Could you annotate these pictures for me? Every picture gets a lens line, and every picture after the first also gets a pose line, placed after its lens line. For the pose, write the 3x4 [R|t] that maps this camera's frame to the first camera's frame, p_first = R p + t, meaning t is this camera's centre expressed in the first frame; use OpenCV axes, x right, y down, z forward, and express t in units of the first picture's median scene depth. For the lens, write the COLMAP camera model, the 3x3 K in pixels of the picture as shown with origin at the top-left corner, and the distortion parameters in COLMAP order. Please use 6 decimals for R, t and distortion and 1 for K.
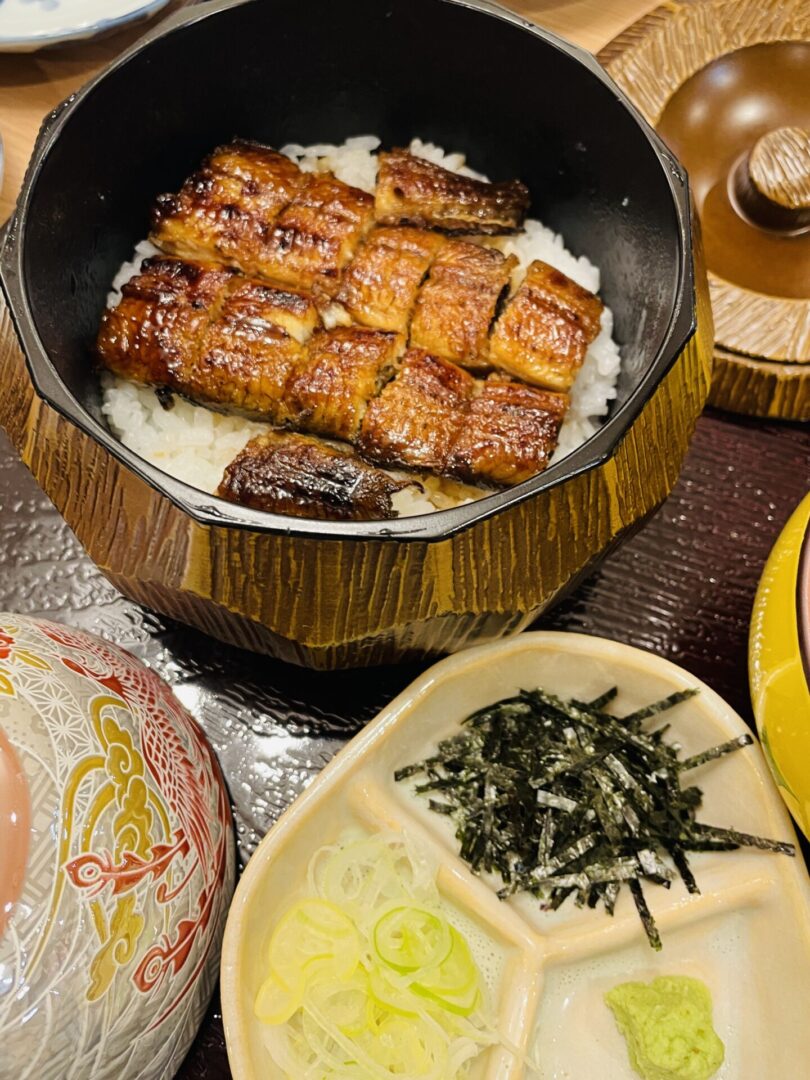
lens RADIAL K [[806.0, 0, 406.0], [0, 806.0, 501.3], [0, 0, 1]] dist [0.048876, -0.080440]
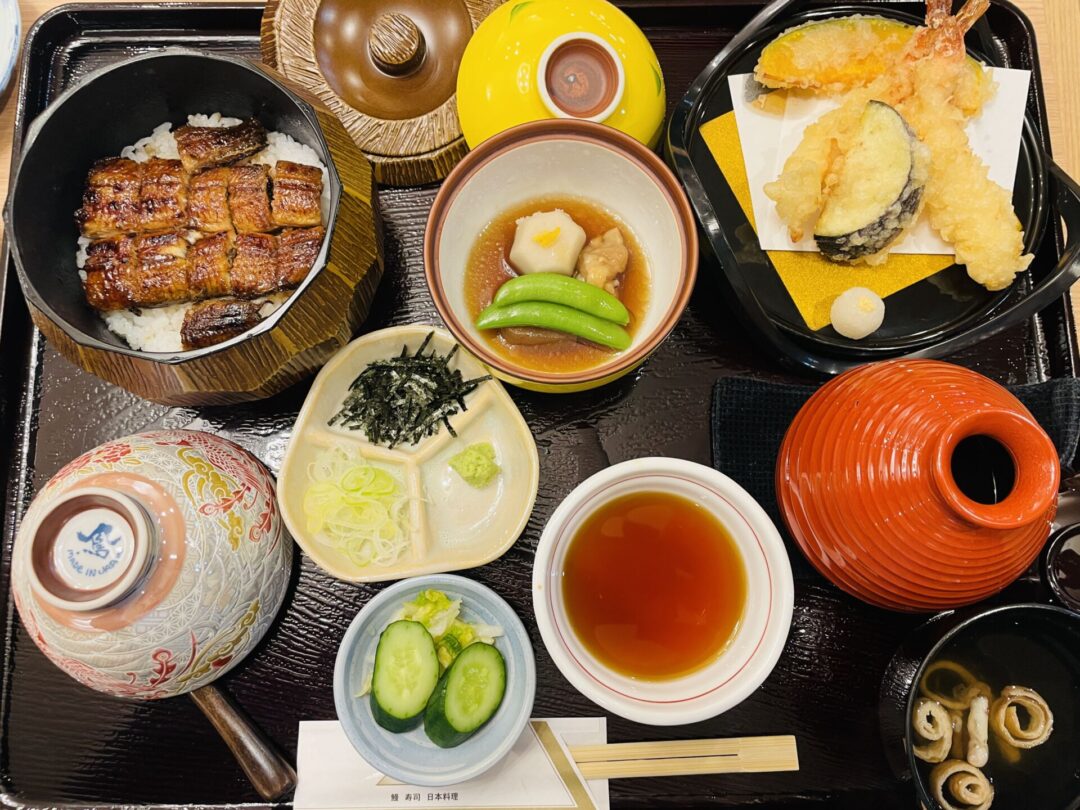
lens RADIAL K [[702.4, 0, 540.2], [0, 702.4, 378.8], [0, 0, 1]] dist [0.037135, -0.061645]
pose [[0.899909, -0.431358, 0.063991, 0.434919], [0.401716, 0.877118, 0.263225, -0.041634], [-0.169672, -0.211172, 0.962610, -0.914111]]
